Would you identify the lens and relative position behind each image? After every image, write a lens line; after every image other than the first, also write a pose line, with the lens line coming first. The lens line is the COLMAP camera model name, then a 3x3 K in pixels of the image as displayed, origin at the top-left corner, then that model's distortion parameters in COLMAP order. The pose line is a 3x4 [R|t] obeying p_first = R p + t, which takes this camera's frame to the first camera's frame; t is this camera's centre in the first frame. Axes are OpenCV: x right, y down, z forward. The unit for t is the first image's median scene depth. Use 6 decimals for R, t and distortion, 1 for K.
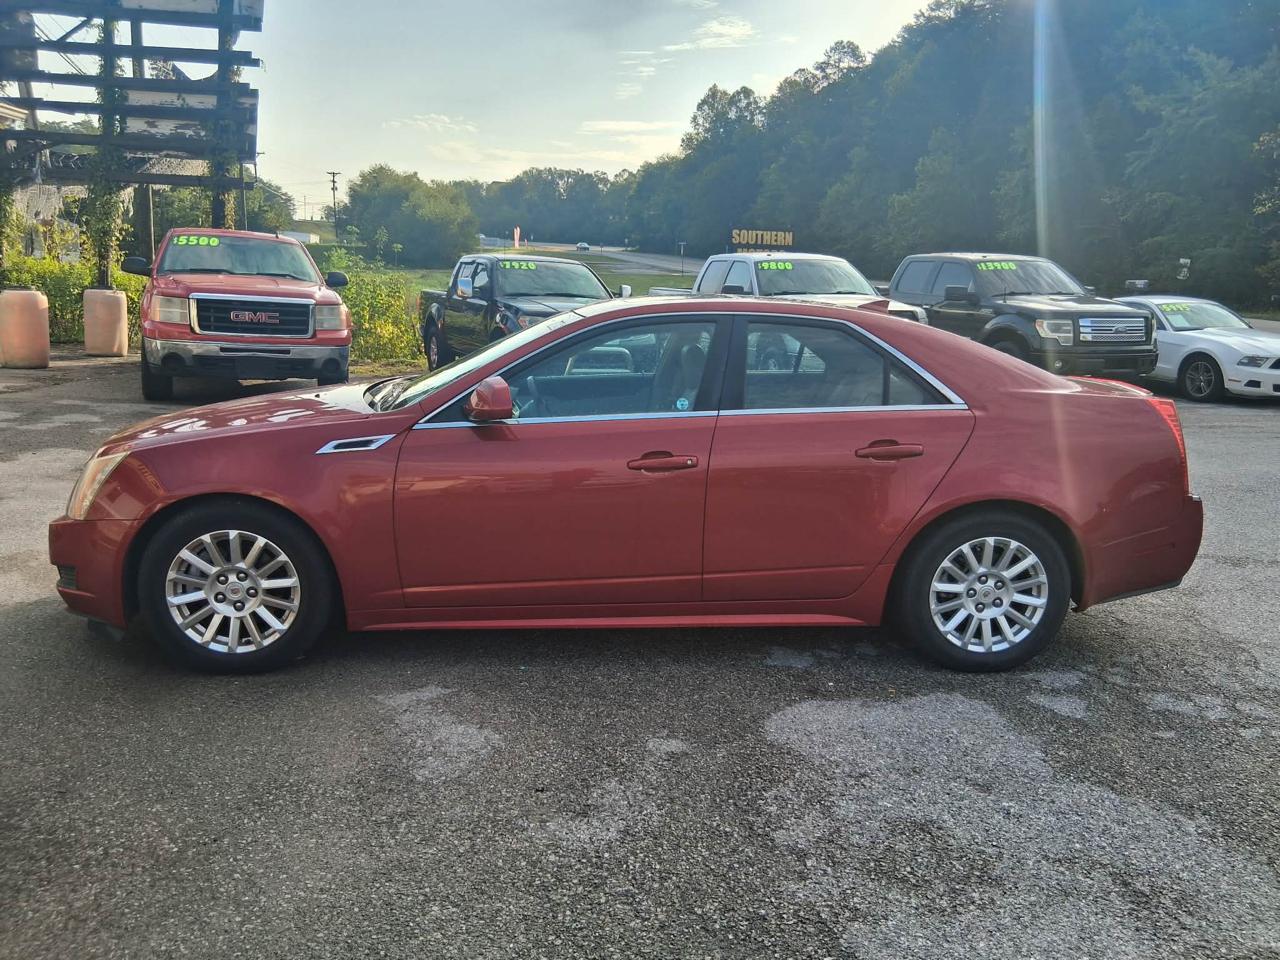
lens RADIAL K [[963.0, 0, 638.3], [0, 963.0, 479.7], [0, 0, 1]] dist [0.059424, -0.104593]
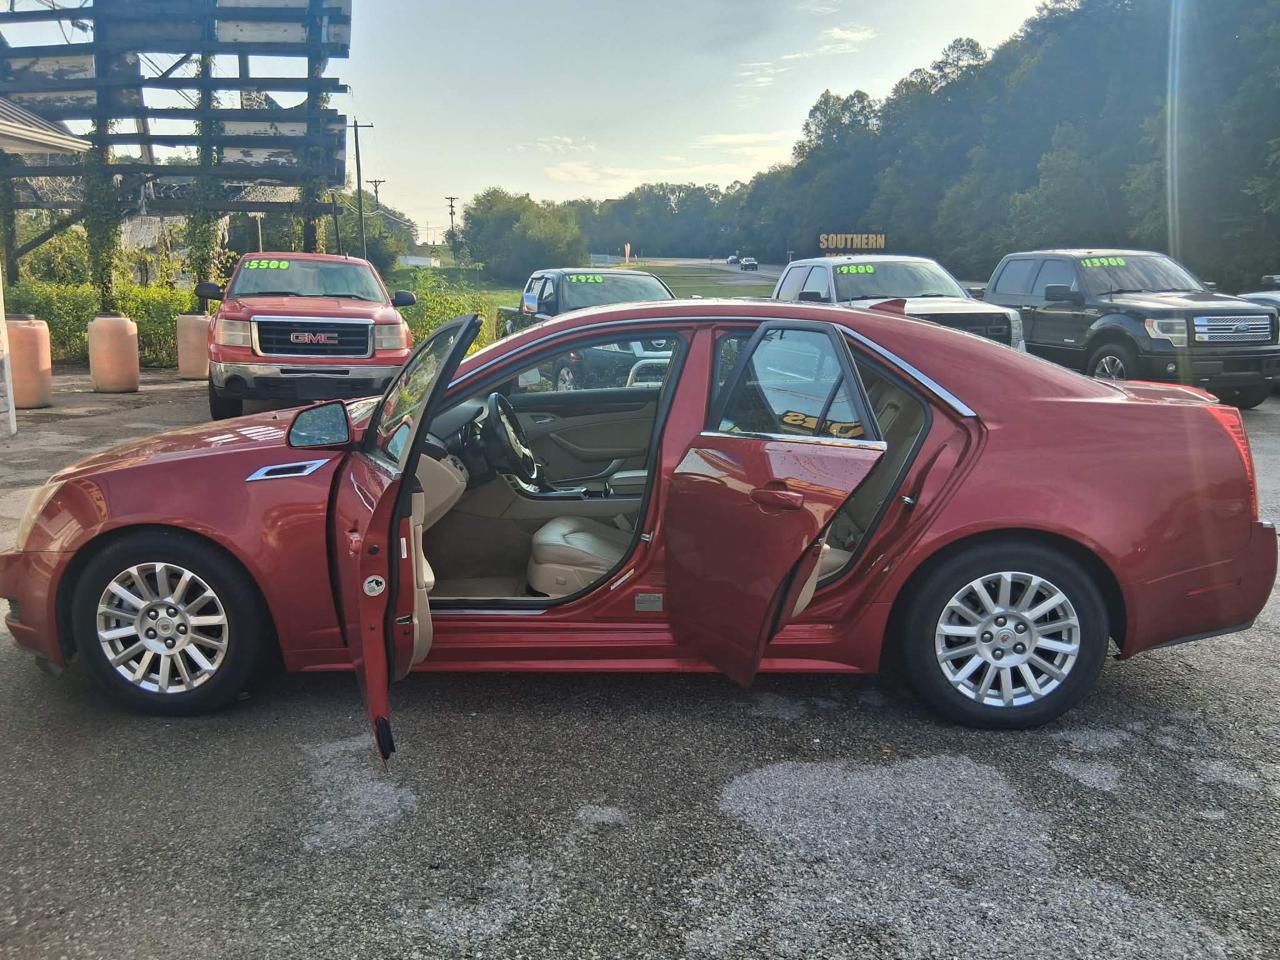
lens RADIAL K [[963.0, 0, 637.1], [0, 963.0, 492.8], [0, 0, 1]] dist [0.059424, -0.104593]
pose [[0.992875, -0.006363, -0.118992, 0.132669], [0.006290, 0.999980, -0.000991, -0.010789], [0.118996, 0.000235, 0.992895, 0.107350]]
